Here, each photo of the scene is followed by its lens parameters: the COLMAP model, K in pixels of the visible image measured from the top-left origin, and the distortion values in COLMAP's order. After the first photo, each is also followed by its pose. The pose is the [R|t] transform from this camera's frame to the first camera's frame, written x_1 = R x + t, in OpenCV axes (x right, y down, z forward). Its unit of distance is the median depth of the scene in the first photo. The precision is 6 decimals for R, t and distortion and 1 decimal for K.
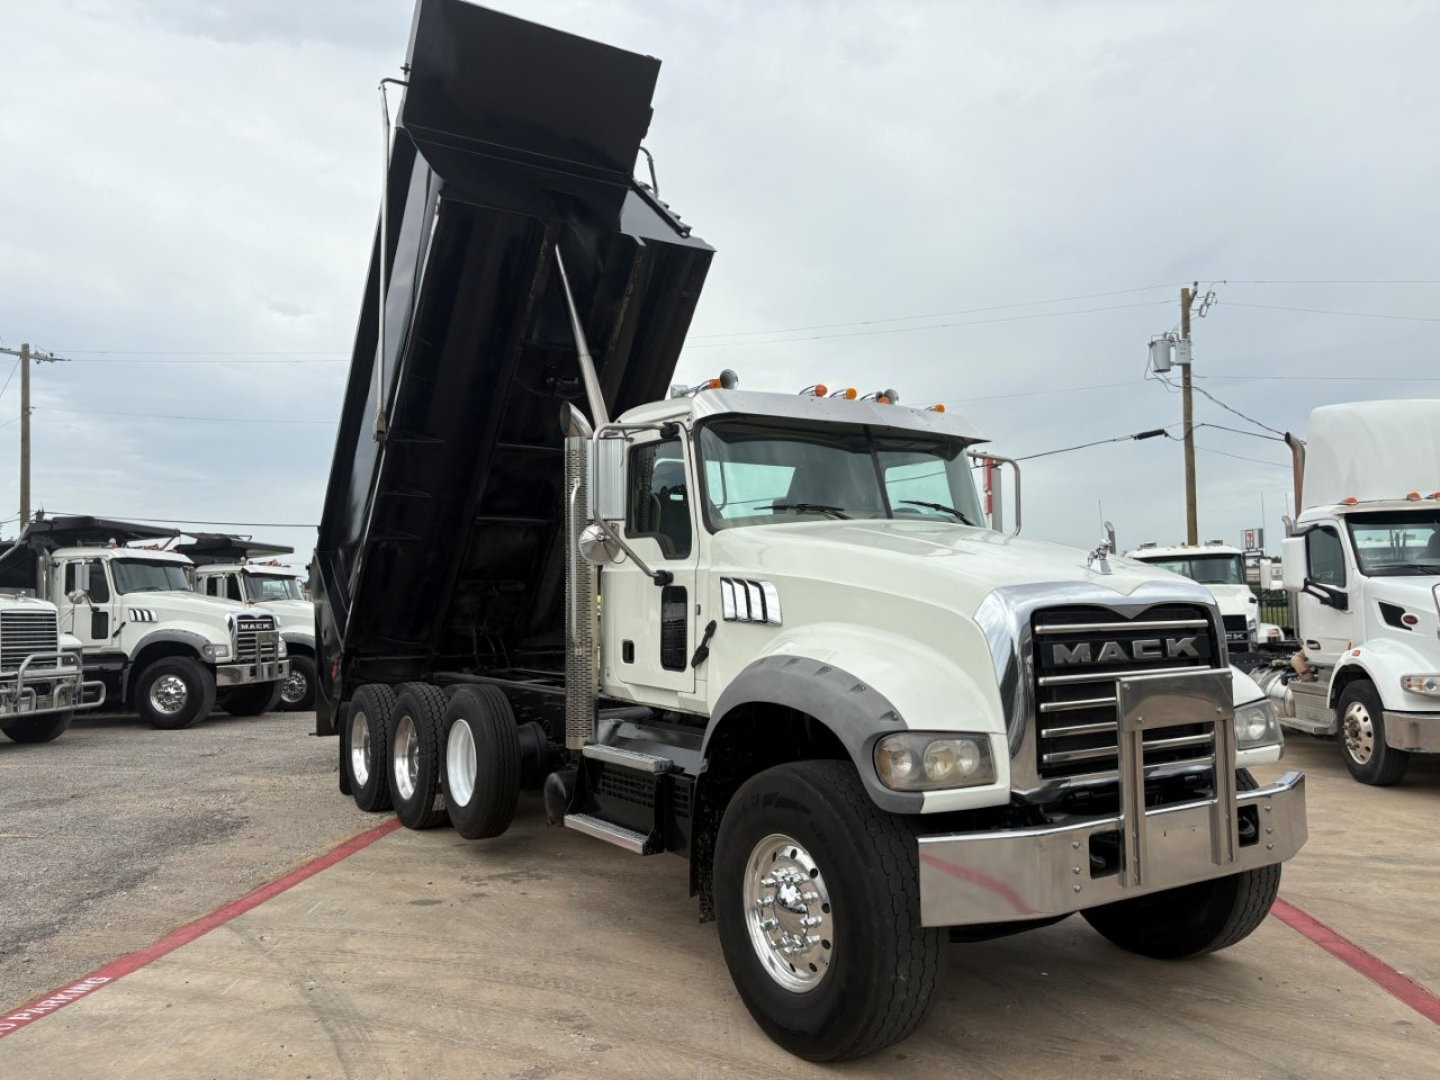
lens RADIAL K [[1090.5, 0, 738.7], [0, 1090.5, 514.2], [0, 0, 1]] dist [0.020936, -0.024025]
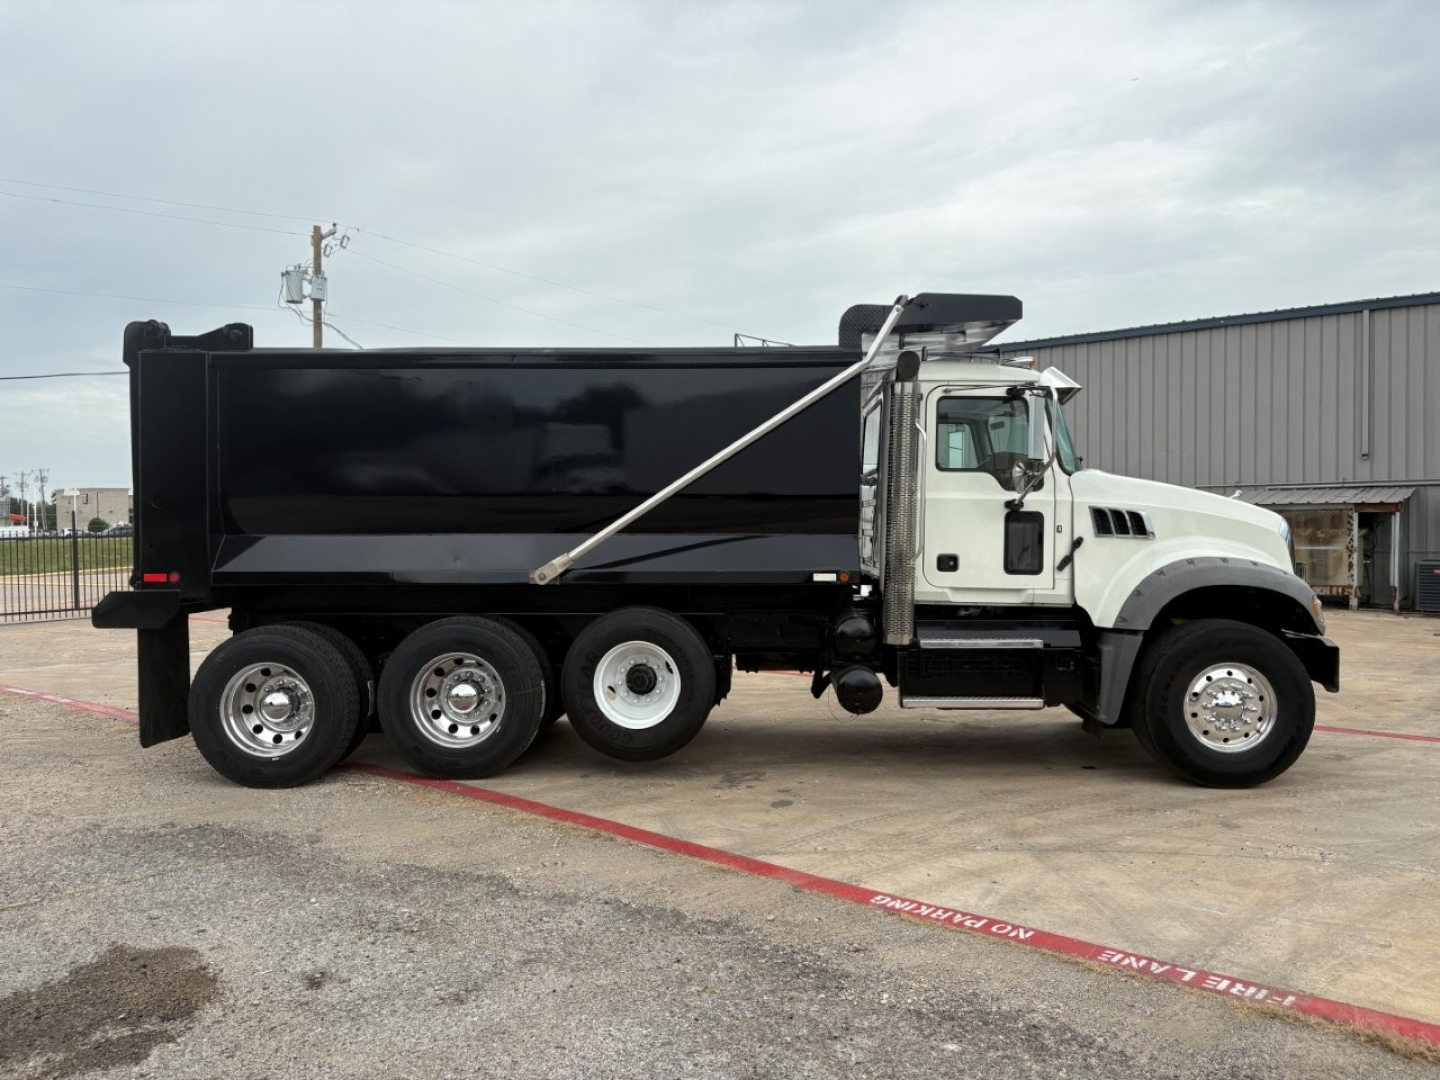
lens RADIAL K [[1090.5, 0, 724.5], [0, 1090.5, 547.7], [0, 0, 1]] dist [0.020936, -0.024025]
pose [[0.560251, -0.002278, 0.828320, -1.508551], [-0.074598, 0.995794, 0.053194, 0.073876], [-0.824957, -0.091593, 0.557725, 0.615892]]
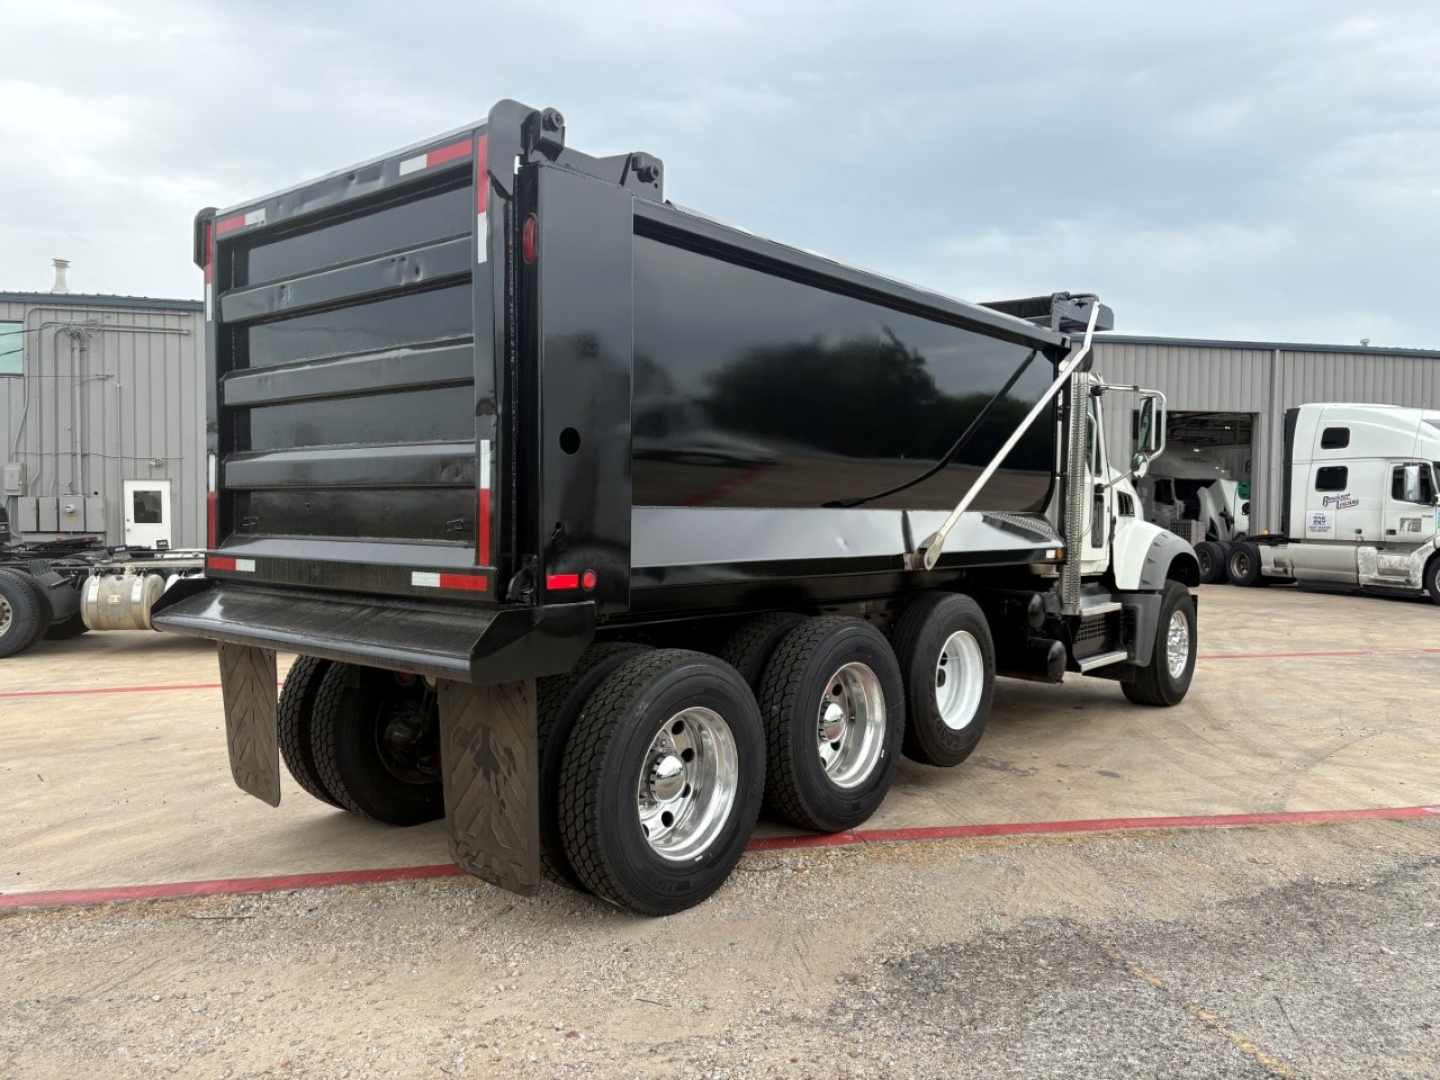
lens RADIAL K [[1090.5, 0, 718.8], [0, 1090.5, 539.2], [0, 0, 1]] dist [0.020936, -0.024025]
pose [[-0.296431, -0.010697, 0.954994, -1.528003], [-0.081982, 0.996531, -0.014285, 0.220449], [-0.951529, -0.082527, -0.296280, 2.202839]]
